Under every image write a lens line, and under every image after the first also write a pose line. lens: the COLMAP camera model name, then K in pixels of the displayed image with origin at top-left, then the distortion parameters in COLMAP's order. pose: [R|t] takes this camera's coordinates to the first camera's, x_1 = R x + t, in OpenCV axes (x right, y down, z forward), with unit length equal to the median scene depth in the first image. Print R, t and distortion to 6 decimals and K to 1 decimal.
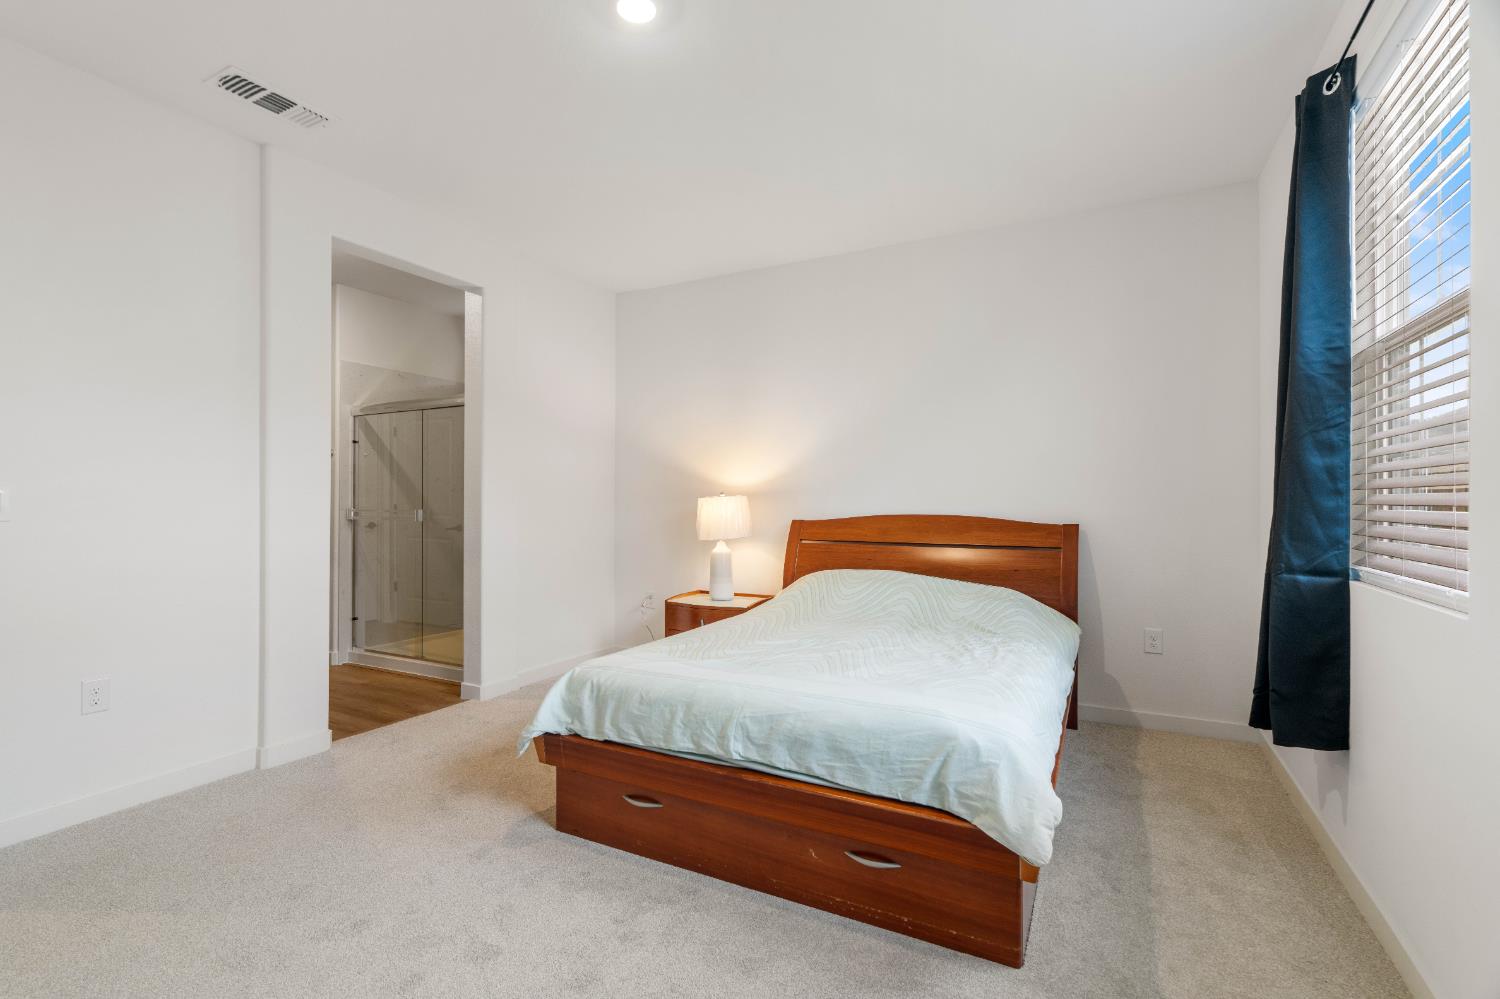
lens RADIAL K [[679.4, 0, 742.6], [0, 679.4, 498.5], [0, 0, 1]] dist [0.002147, 0.000207]
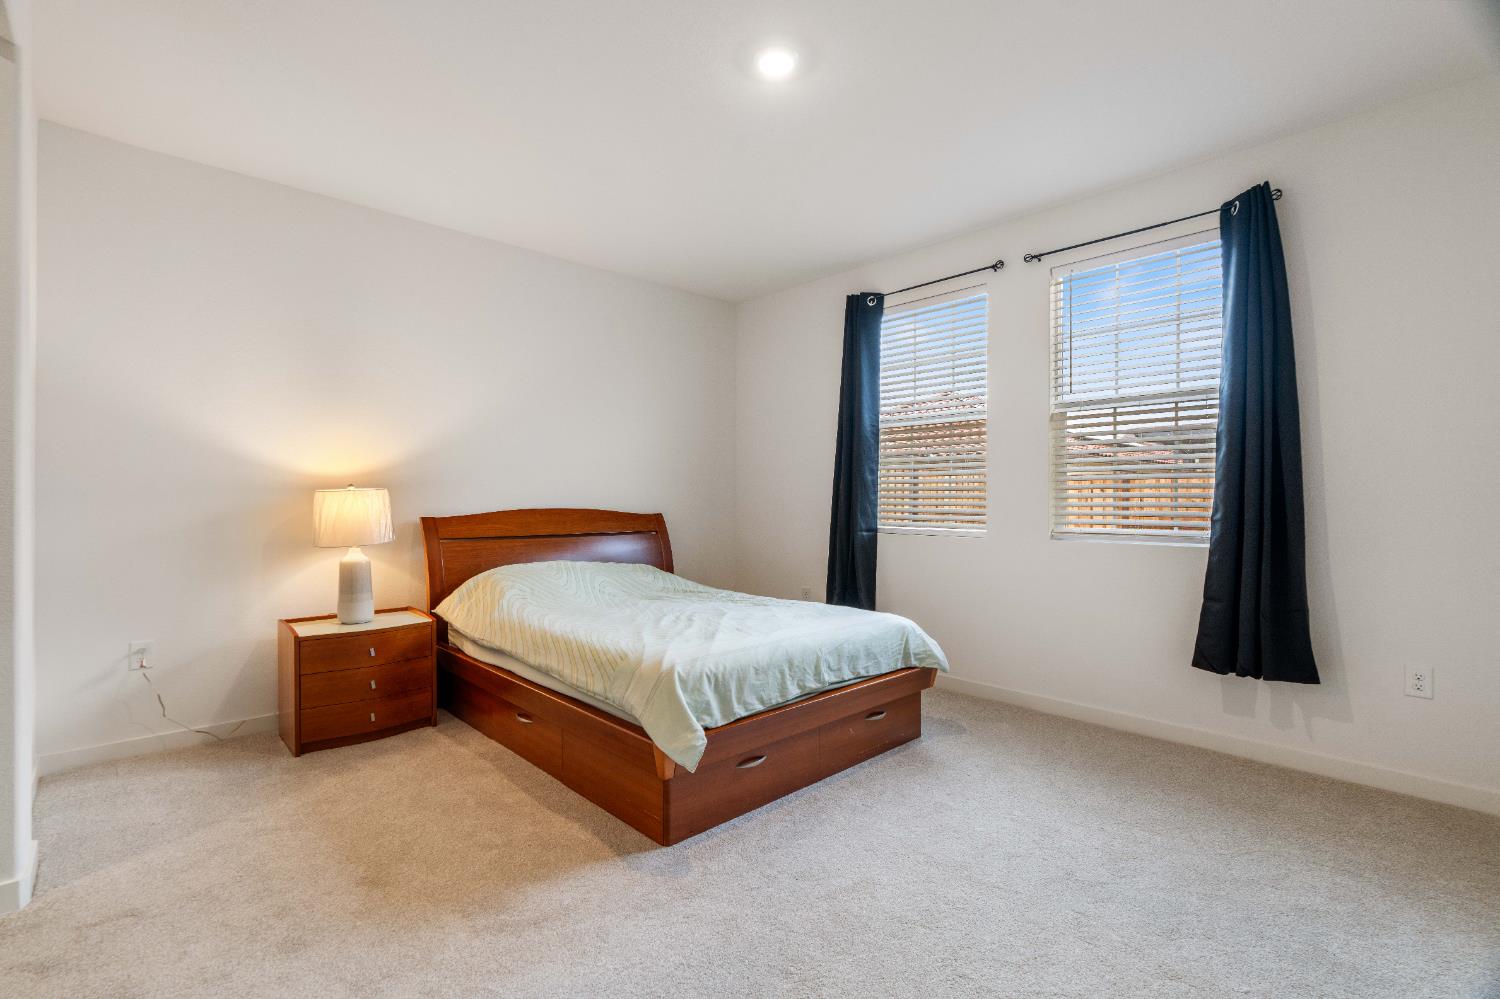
lens RADIAL K [[679.4, 0, 742.6], [0, 679.4, 498.5], [0, 0, 1]] dist [0.002147, 0.000207]
pose [[0.324566, -0.000333, 0.945863, -1.254610], [-0.004331, 0.999989, 0.001839, 0.007992], [-0.945853, -0.004694, 0.324561, 0.672876]]
